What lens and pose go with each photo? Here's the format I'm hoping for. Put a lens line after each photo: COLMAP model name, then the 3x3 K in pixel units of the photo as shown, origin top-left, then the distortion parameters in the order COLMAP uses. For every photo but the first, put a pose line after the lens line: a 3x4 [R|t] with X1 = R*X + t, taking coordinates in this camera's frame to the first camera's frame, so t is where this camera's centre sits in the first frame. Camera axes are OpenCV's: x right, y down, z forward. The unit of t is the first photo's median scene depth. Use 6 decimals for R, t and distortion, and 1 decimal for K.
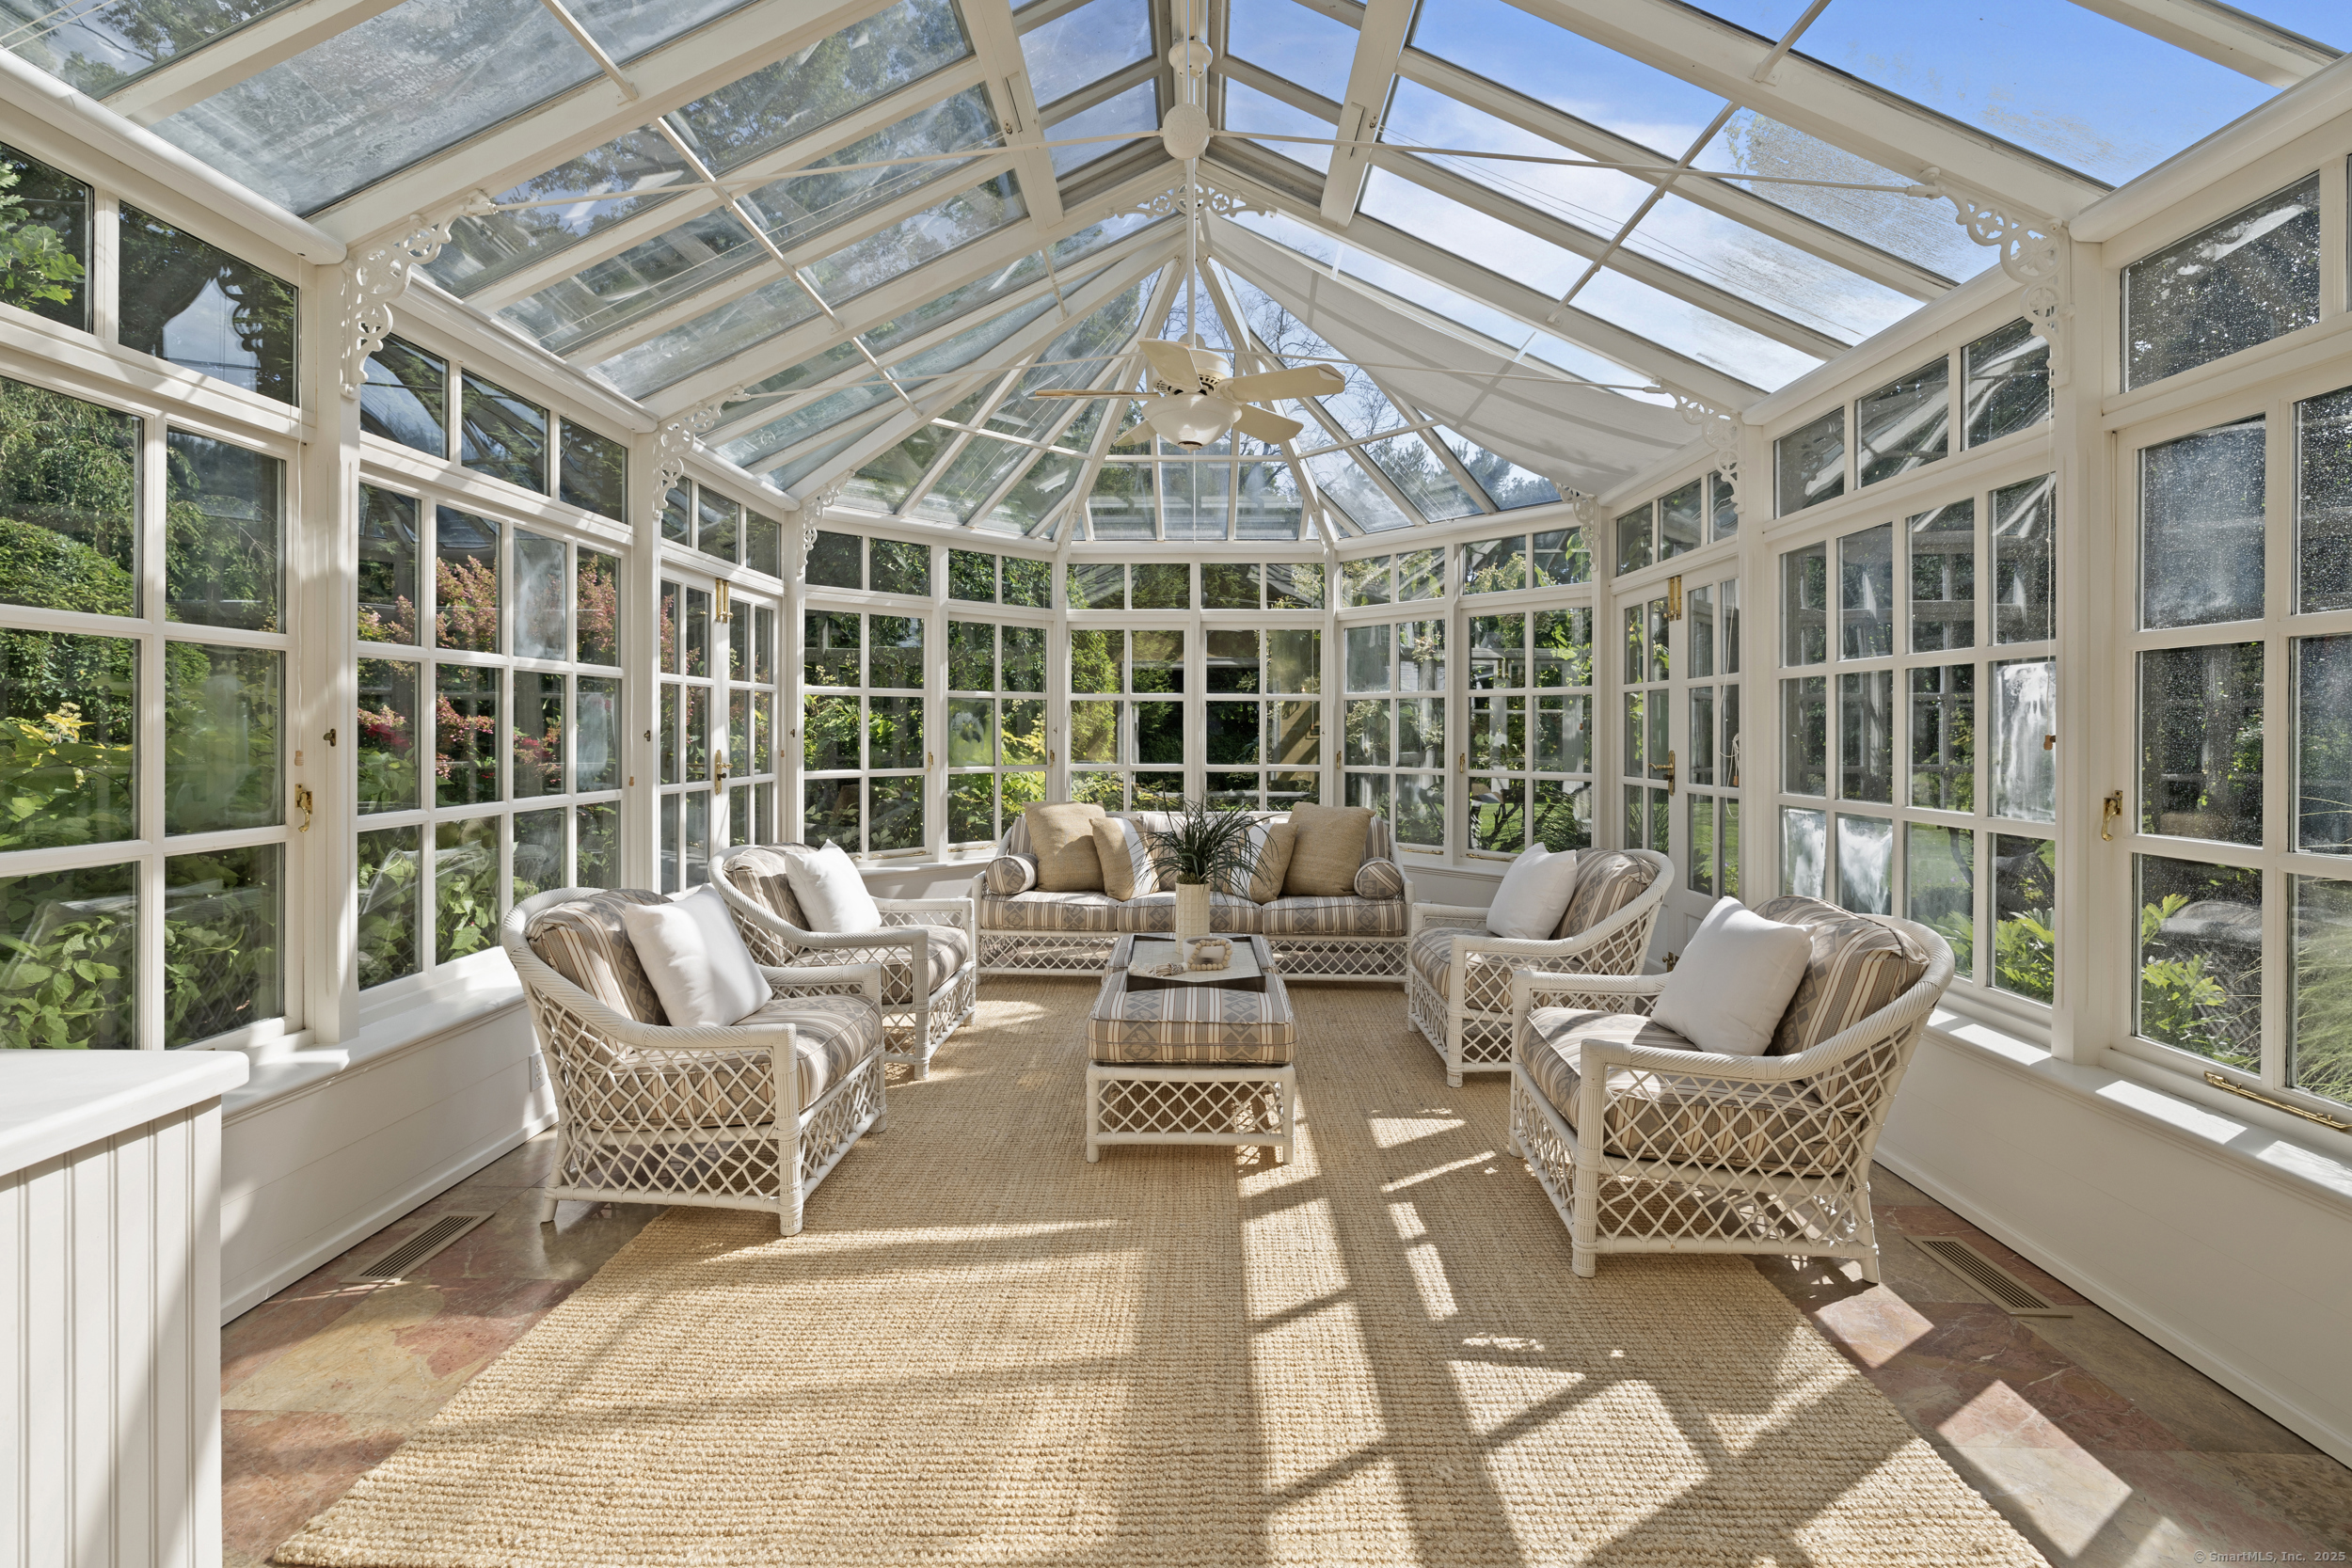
lens RADIAL K [[1005.4, 0, 1178.9], [0, 1005.4, 735.1], [0, 0, 1]] dist [0.000331, 0.000052]
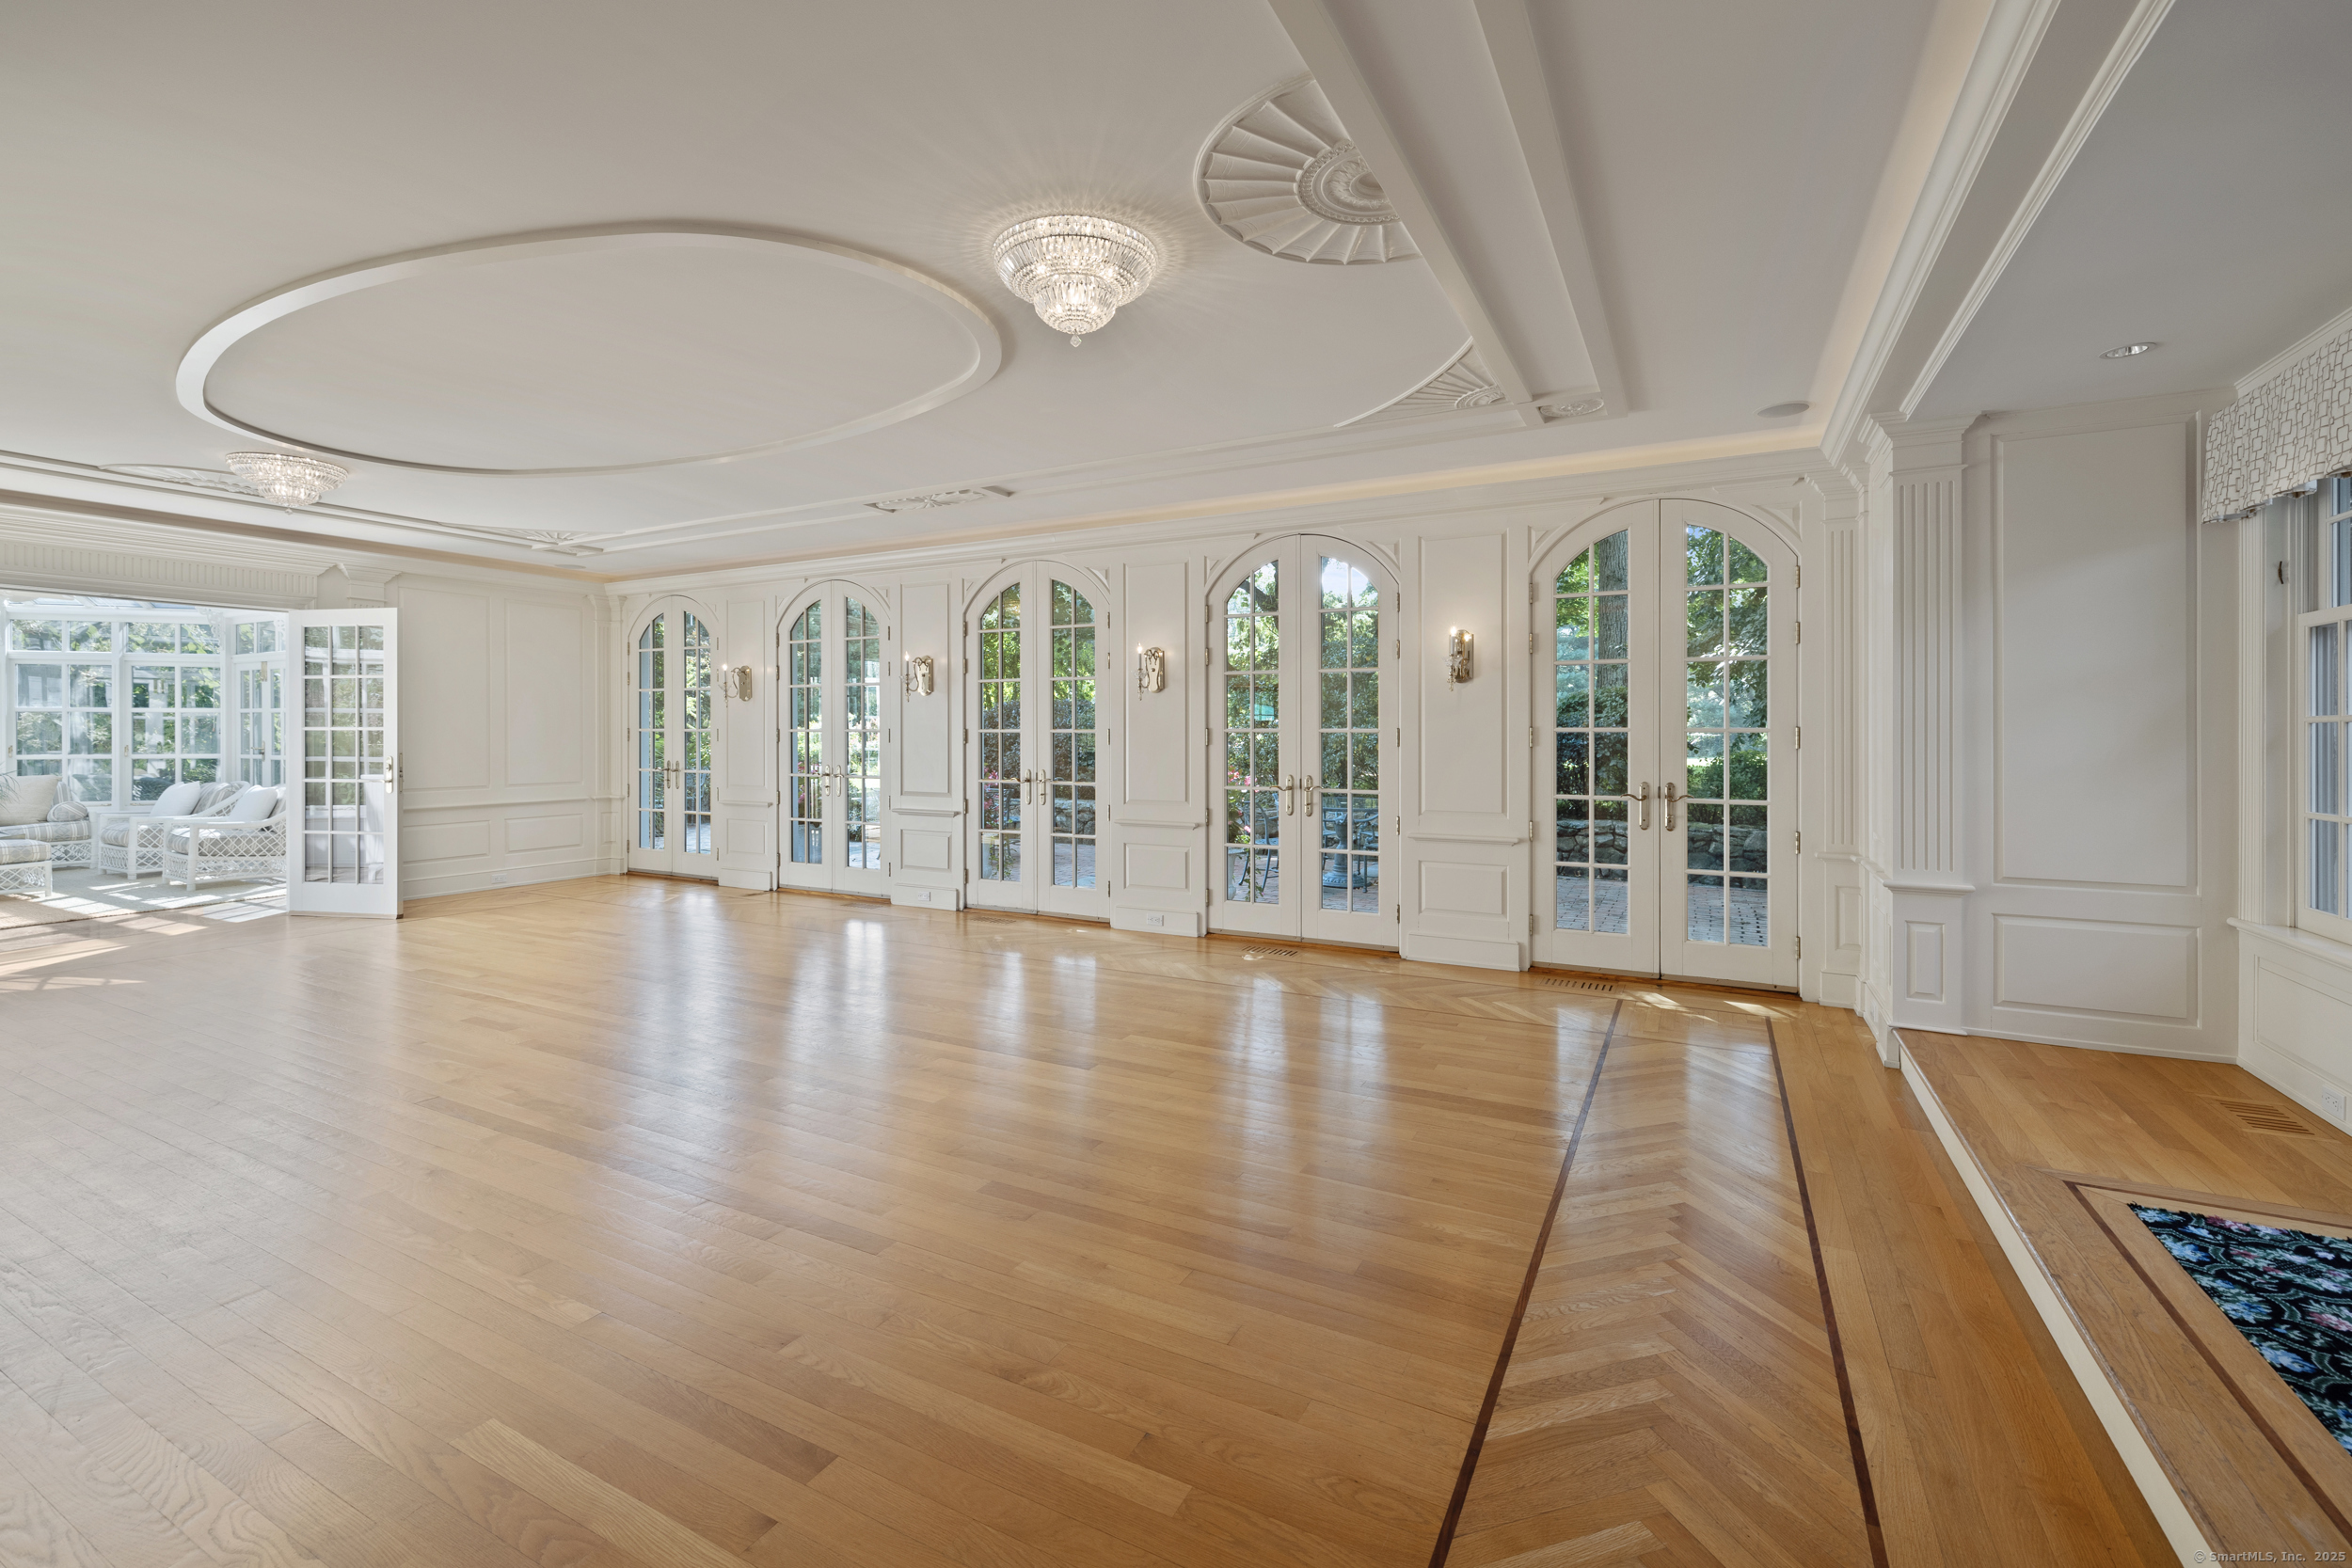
lens RADIAL K [[1005.4, 0, 1172.1], [0, 1005.4, 736.1], [0, 0, 1]] dist [0.000331, 0.000052]
pose [[0.454297, -0.004480, 0.890839, -0.436252], [0.002825, 0.999990, 0.003588, 0.001658], [-0.890846, 0.000886, 0.454305, -1.365902]]
